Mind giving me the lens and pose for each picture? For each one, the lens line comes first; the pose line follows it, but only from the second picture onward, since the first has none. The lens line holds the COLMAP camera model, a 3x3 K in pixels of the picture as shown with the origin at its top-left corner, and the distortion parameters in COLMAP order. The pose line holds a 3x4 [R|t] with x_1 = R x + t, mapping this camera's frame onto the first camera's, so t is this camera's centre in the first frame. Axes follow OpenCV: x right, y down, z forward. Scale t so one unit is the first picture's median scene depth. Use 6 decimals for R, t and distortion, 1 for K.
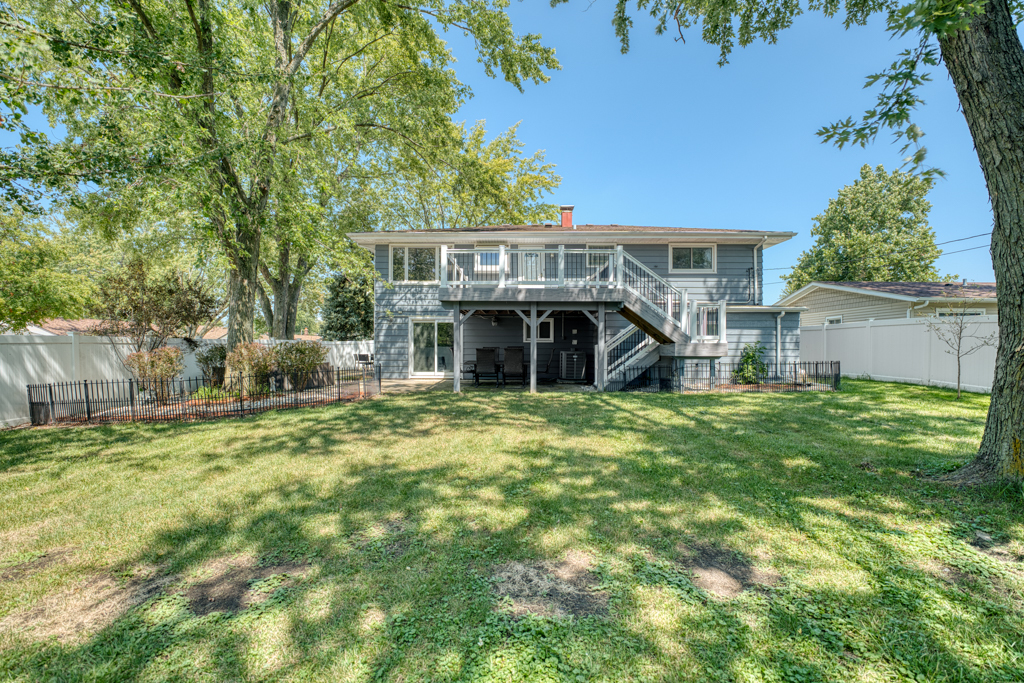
lens RADIAL K [[445.1, 0, 511.4], [0, 445.1, 365.8], [0, 0, 1]] dist [-0.030631, -0.000172]
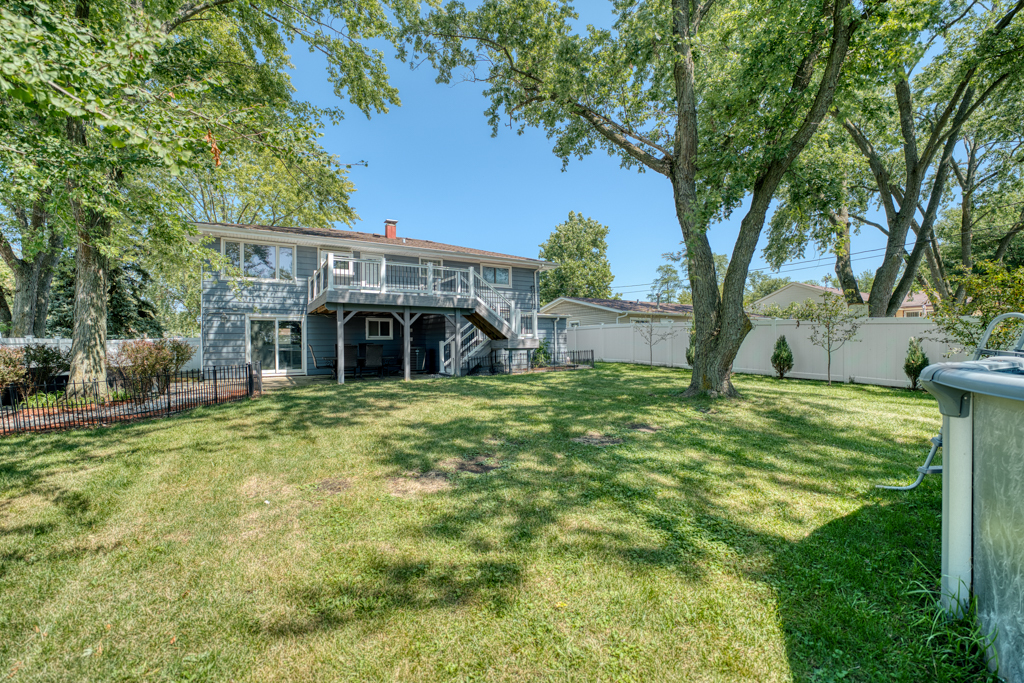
lens RADIAL K [[445.1, 0, 511.4], [0, 445.1, 365.8], [0, 0, 1]] dist [-0.030631, -0.000172]
pose [[0.829011, -0.037205, 0.557994, -0.327514], [0.035375, 0.999275, 0.014073, 0.011227], [-0.558113, 0.008072, 0.829726, -0.143363]]
